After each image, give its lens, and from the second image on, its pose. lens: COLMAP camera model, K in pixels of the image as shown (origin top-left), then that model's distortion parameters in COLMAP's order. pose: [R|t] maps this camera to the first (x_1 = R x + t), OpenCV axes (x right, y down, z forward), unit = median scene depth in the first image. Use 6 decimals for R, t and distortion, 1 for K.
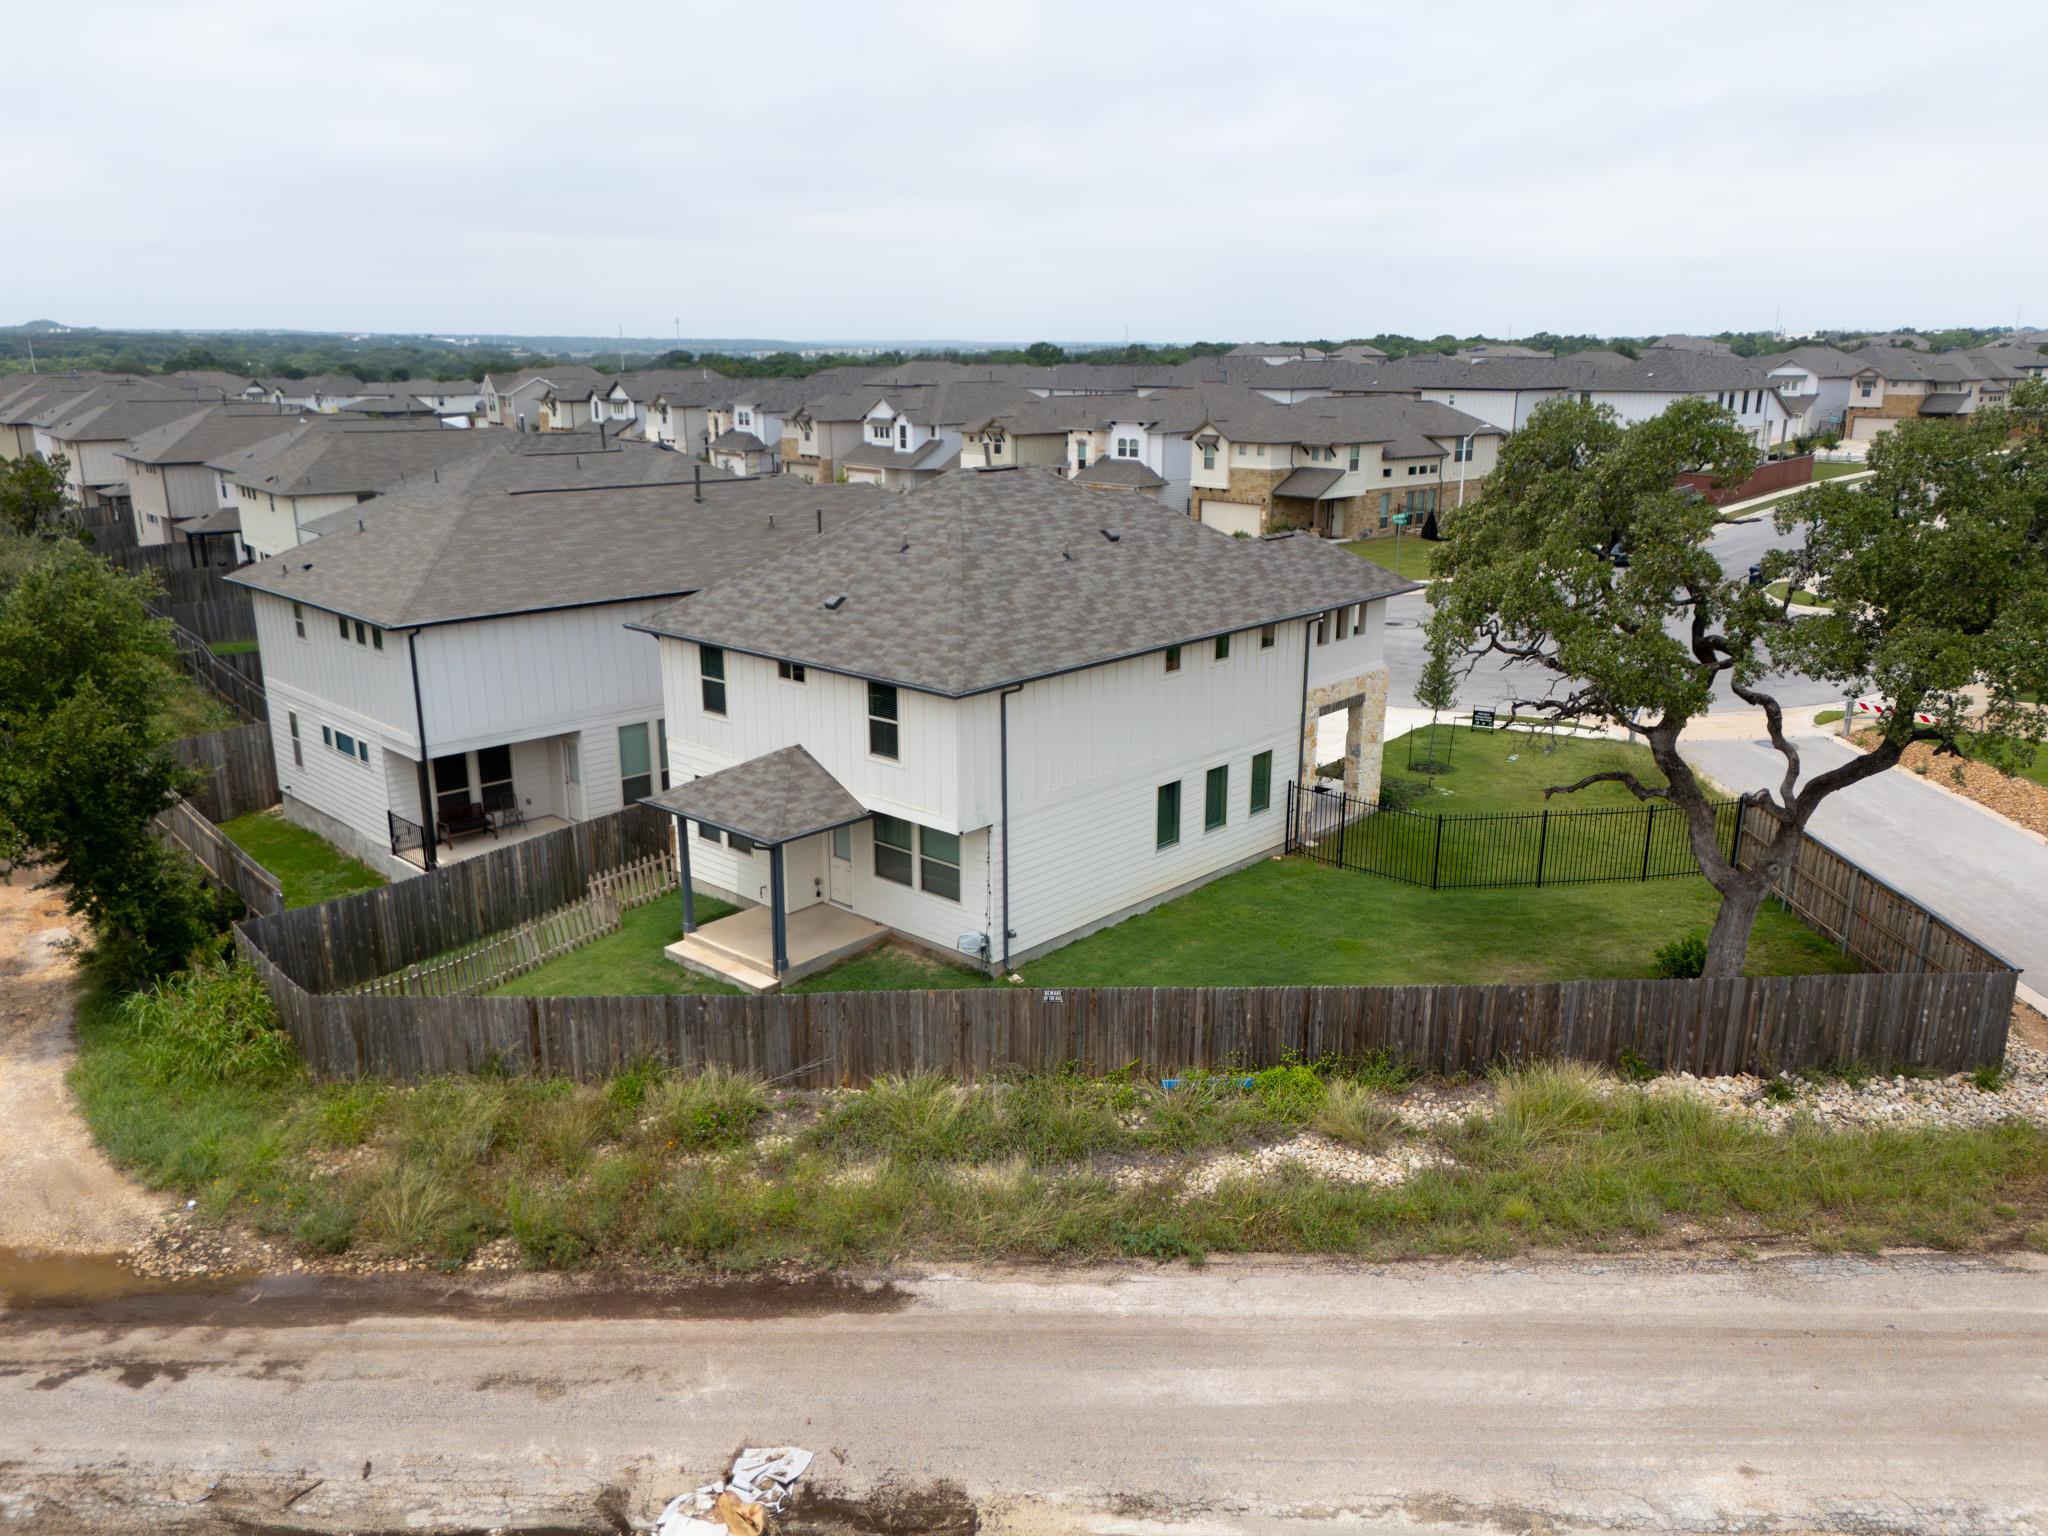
lens RADIAL K [[1517.4, 0, 1026.1], [0, 1517.4, 759.0], [0, 0, 1]] dist [0.066986, -0.056673]
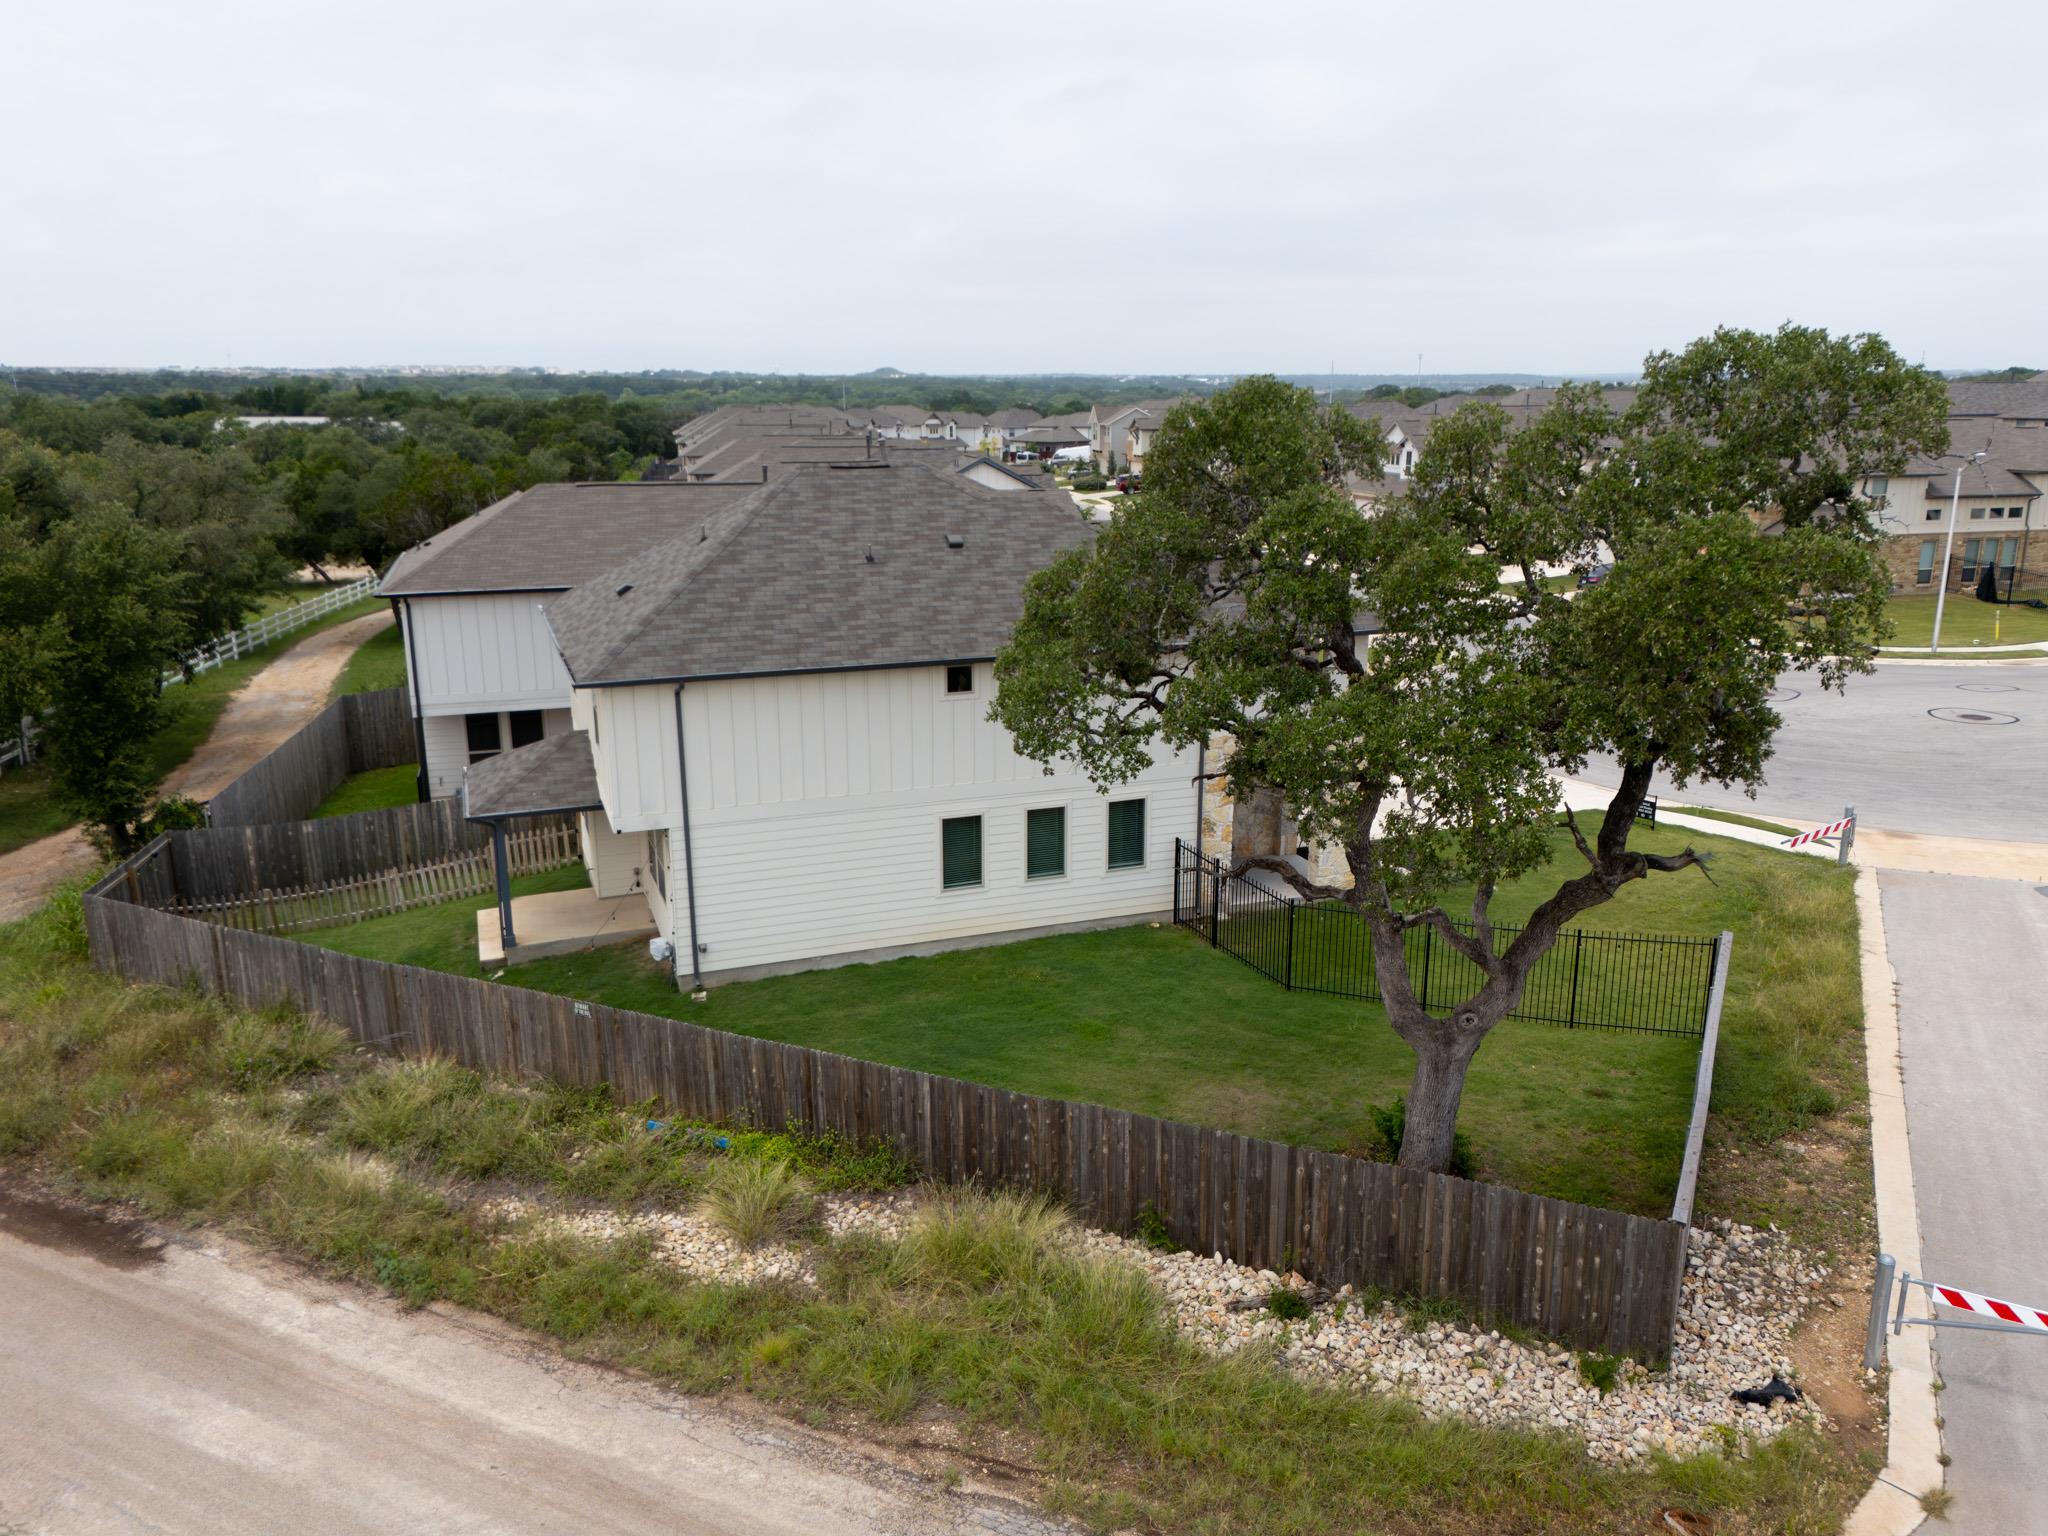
lens RADIAL K [[1517.4, 0, 1019.9], [0, 1517.4, 776.5], [0, 0, 1]] dist [0.066986, -0.056673]
pose [[0.889435, 0.110381, -0.443534, 0.656581], [-0.115797, 0.993160, 0.014953, -0.031994], [0.442151, 0.038061, 0.896133, 0.265843]]
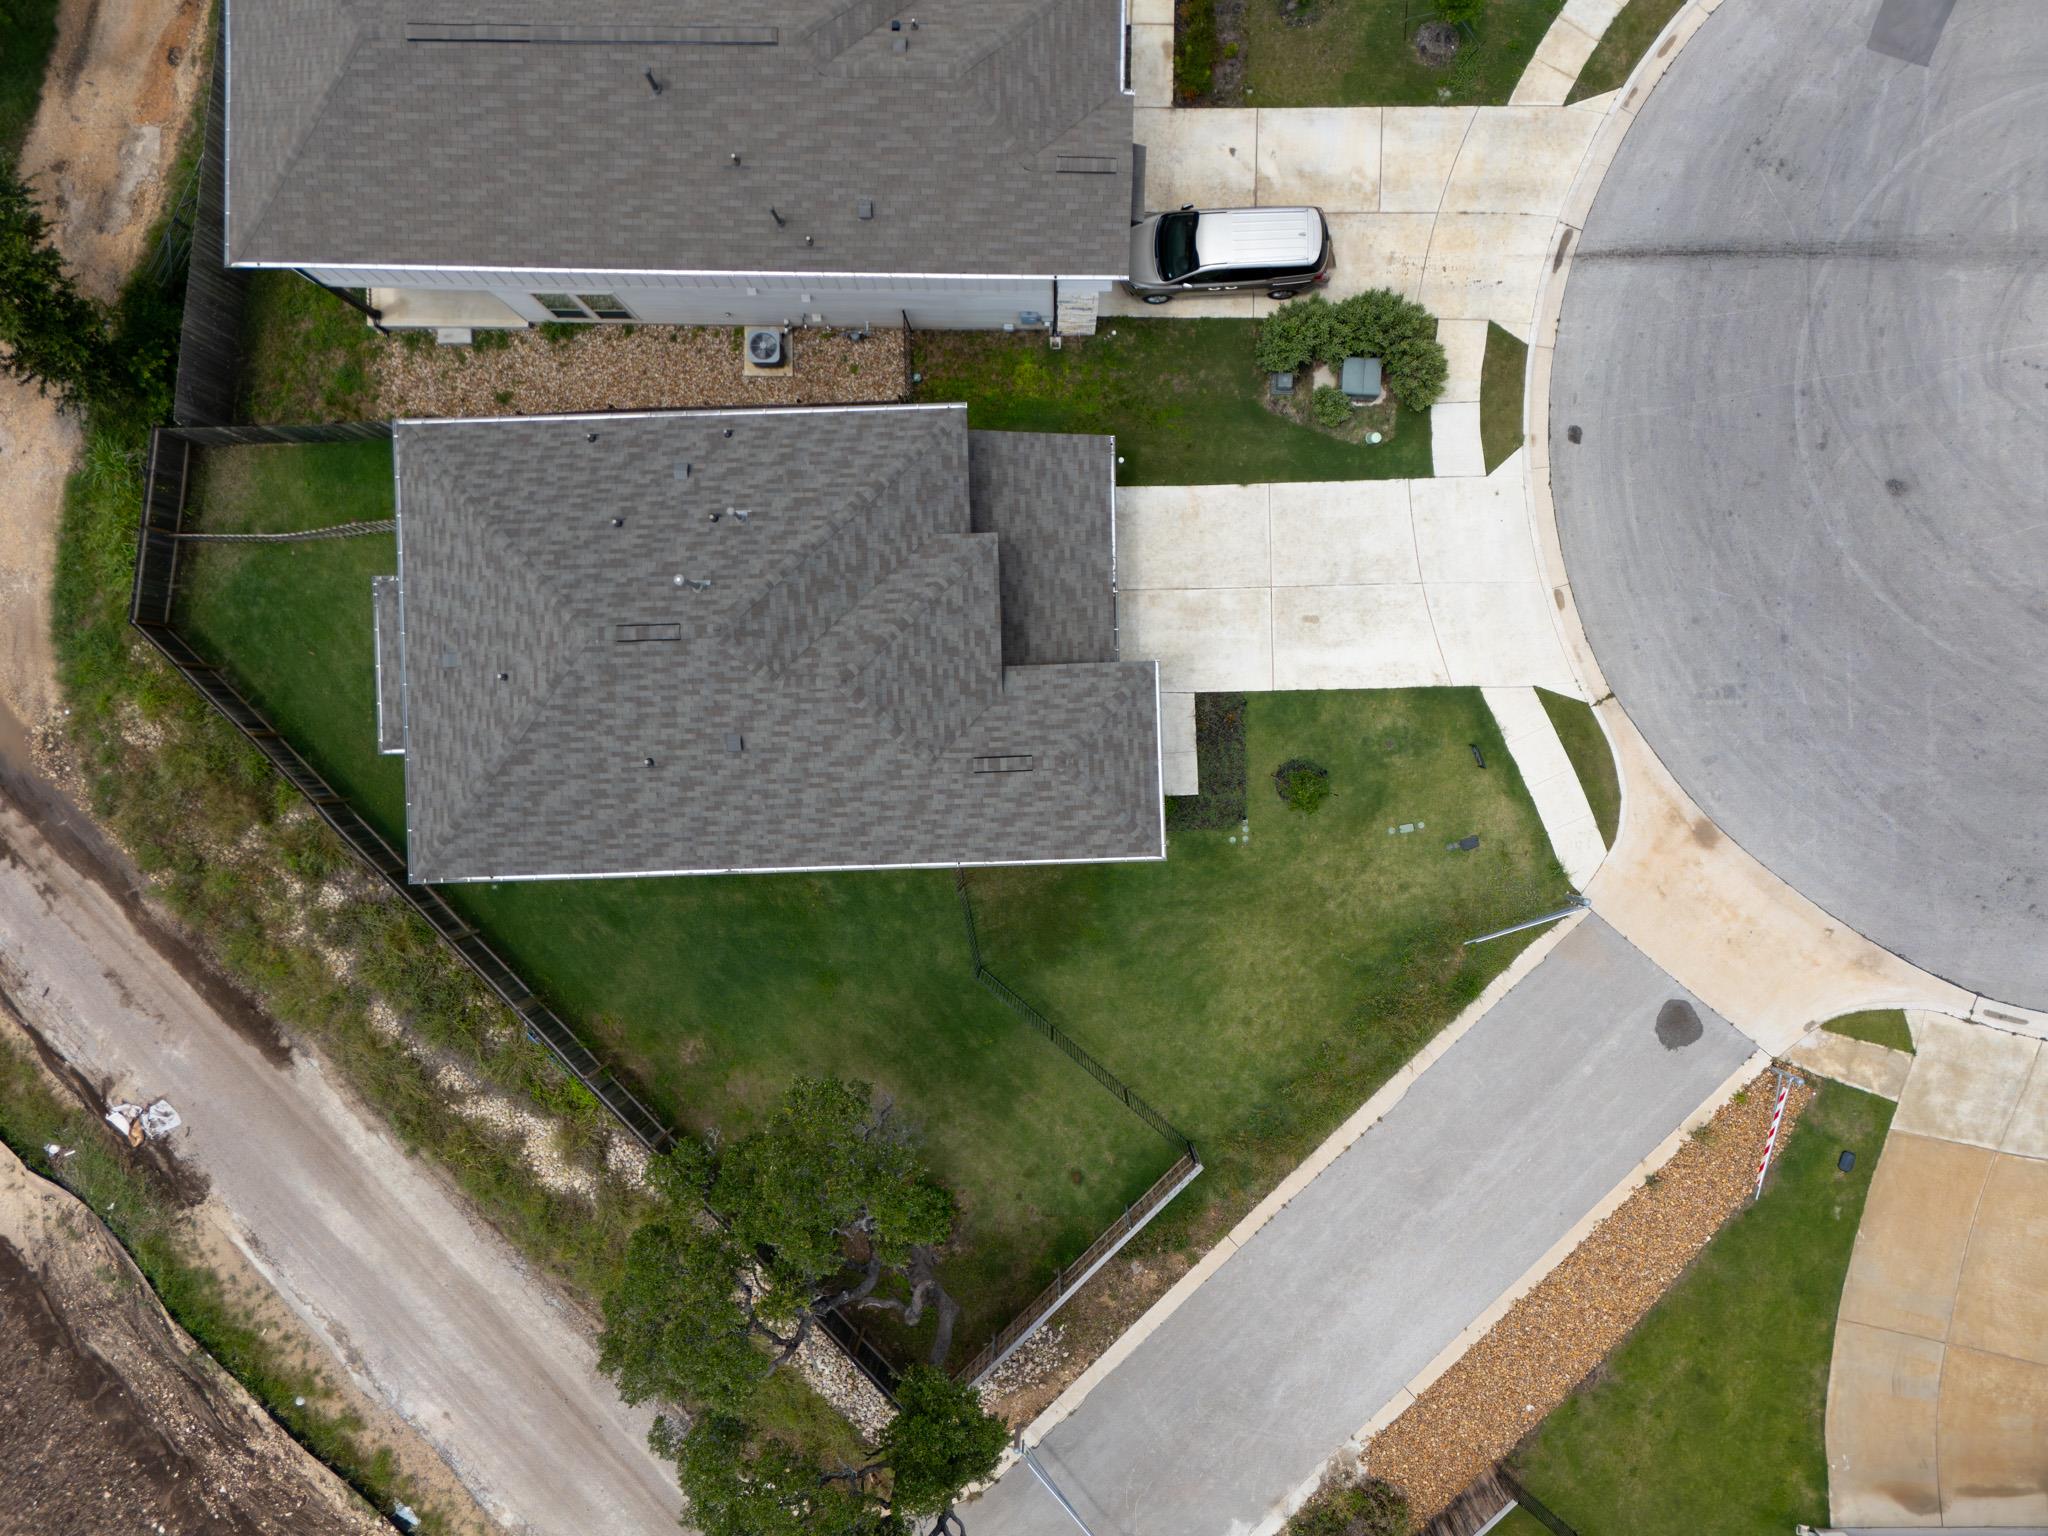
lens RADIAL K [[1517.4, 0, 1033.0], [0, 1517.4, 756.5], [0, 0, 1]] dist [0.066986, -0.056673]
pose [[0.693893, 0.720074, -0.002334, 0.243899], [-0.159413, 0.156777, 0.974684, -1.425910], [0.702211, -0.675954, 0.223575, 1.183677]]
